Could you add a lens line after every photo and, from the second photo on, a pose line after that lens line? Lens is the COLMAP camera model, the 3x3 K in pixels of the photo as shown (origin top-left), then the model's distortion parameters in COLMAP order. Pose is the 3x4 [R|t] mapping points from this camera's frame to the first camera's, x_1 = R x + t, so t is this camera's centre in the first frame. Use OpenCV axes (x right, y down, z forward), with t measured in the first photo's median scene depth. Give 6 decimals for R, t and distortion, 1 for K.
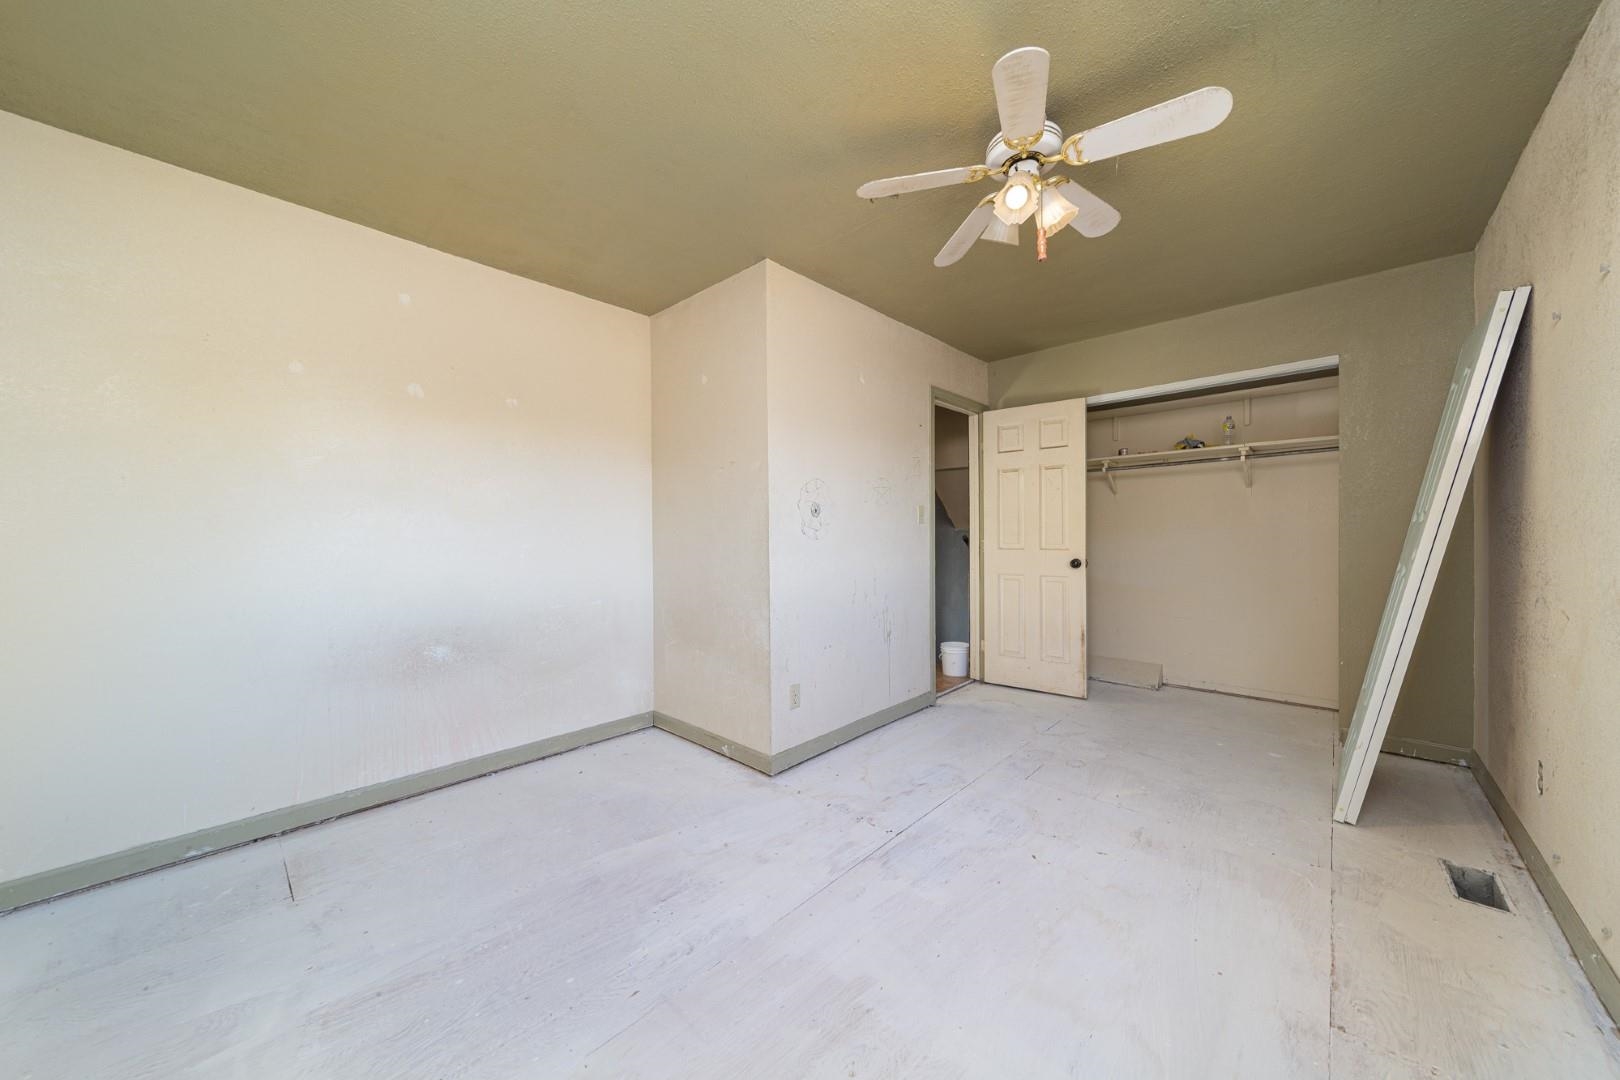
lens RADIAL K [[564.4, 0, 807.3], [0, 564.4, 535.6], [0, 0, 1]] dist [-0.000865, -0.000088]
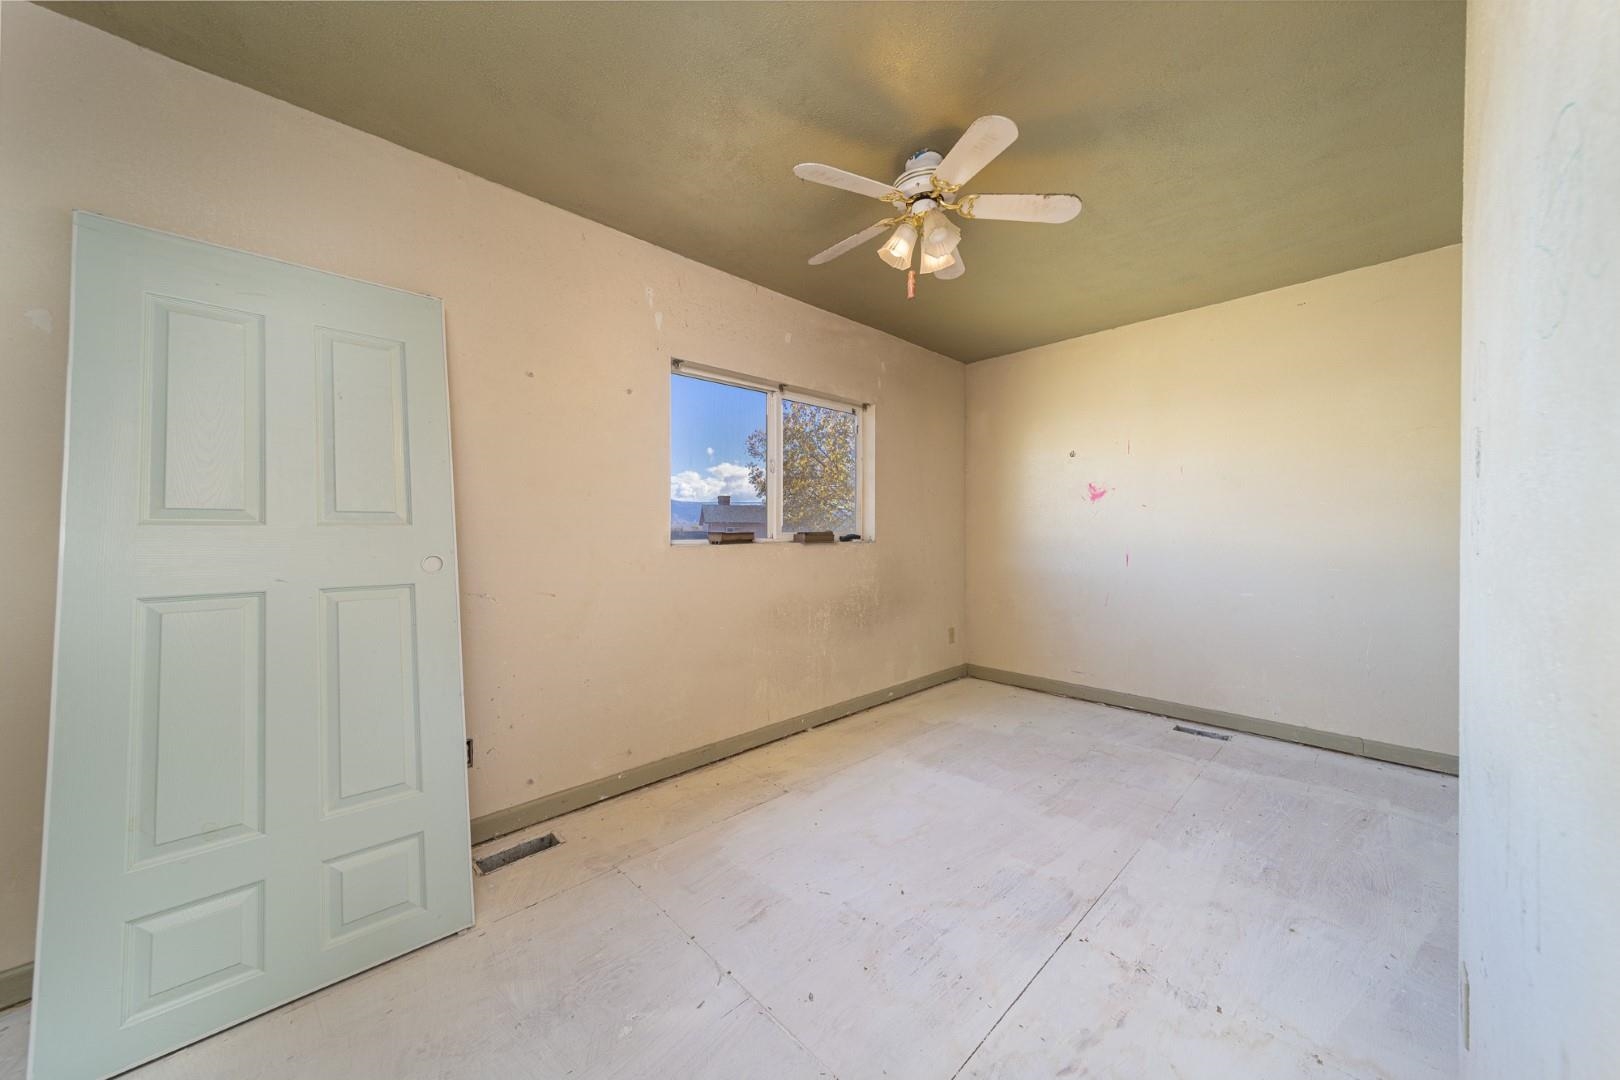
lens RADIAL K [[564.4, 0, 807.3], [0, 564.4, 535.6], [0, 0, 1]] dist [-0.000865, -0.000088]
pose [[-0.998545, 0.012856, 0.052376, 0.524463], [0.013920, 0.999703, 0.020006, -0.021006], [-0.052103, 0.020706, -0.998427, 1.990774]]
